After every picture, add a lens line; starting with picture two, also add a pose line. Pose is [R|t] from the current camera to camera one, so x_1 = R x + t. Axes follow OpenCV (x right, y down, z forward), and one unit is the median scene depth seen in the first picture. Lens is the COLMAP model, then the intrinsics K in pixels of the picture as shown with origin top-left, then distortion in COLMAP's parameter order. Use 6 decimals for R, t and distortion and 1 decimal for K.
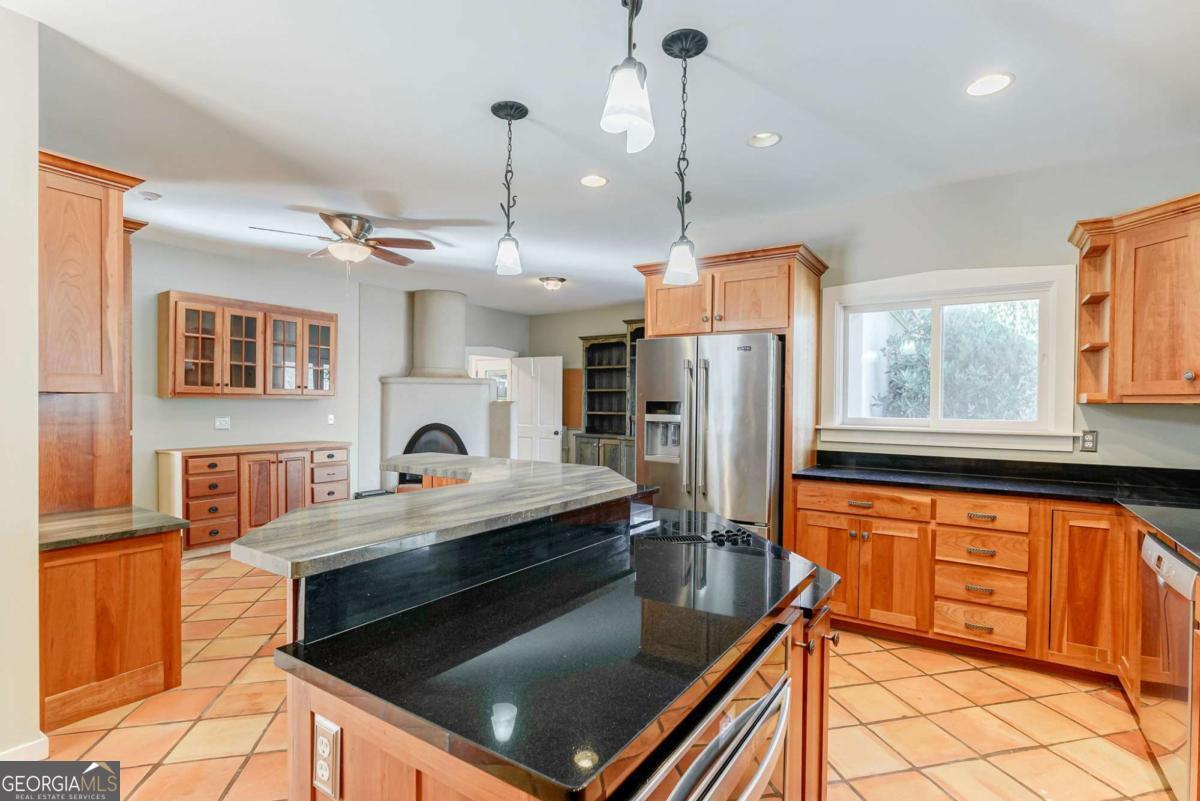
lens RADIAL K [[573.3, 0, 614.1], [0, 573.3, 410.1], [0, 0, 1]] dist [-0.000259, -0.000135]
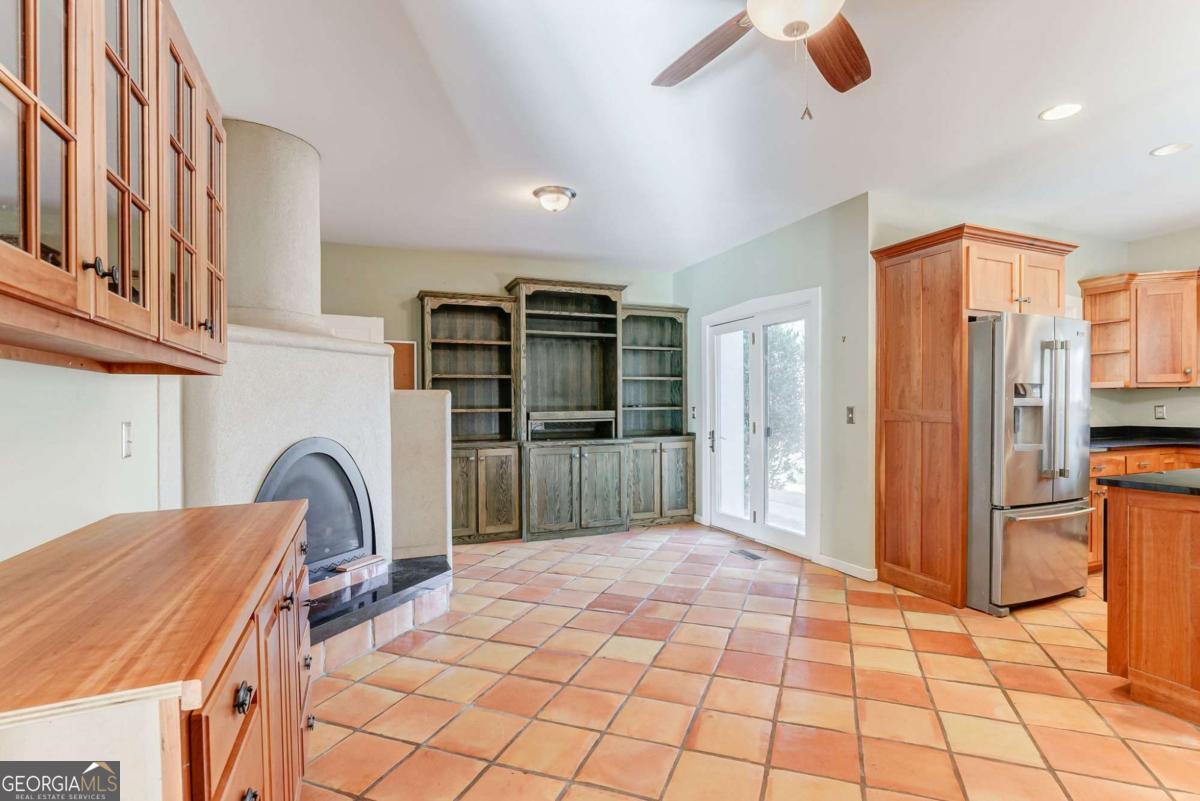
lens RADIAL K [[592.6, 0, 600.0], [0, 592.6, 400.5], [0, 0, 1]] dist [-0.003045, -0.000640]
pose [[0.552037, -0.008390, 0.833777, -1.115933], [0.021675, 0.999756, -0.004291, -0.000349], [-0.833538, 0.020441, 0.552085, 1.088267]]
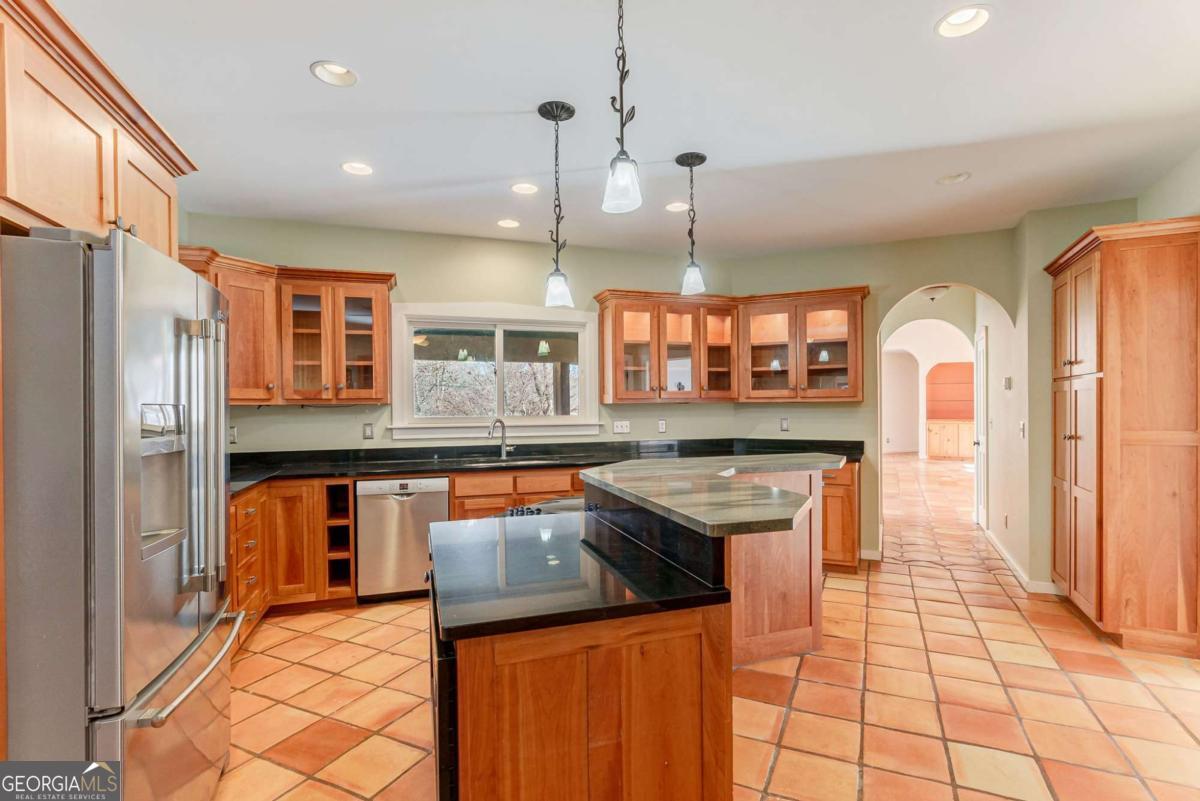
lens RADIAL K [[573.3, 0, 614.1], [0, 573.3, 410.1], [0, 0, 1]] dist [-0.000259, -0.000135]
pose [[-0.789446, -0.010028, 0.613738, -0.447204], [0.007007, 0.999654, 0.025347, -0.021033], [-0.613780, 0.024310, -0.789103, 1.171205]]
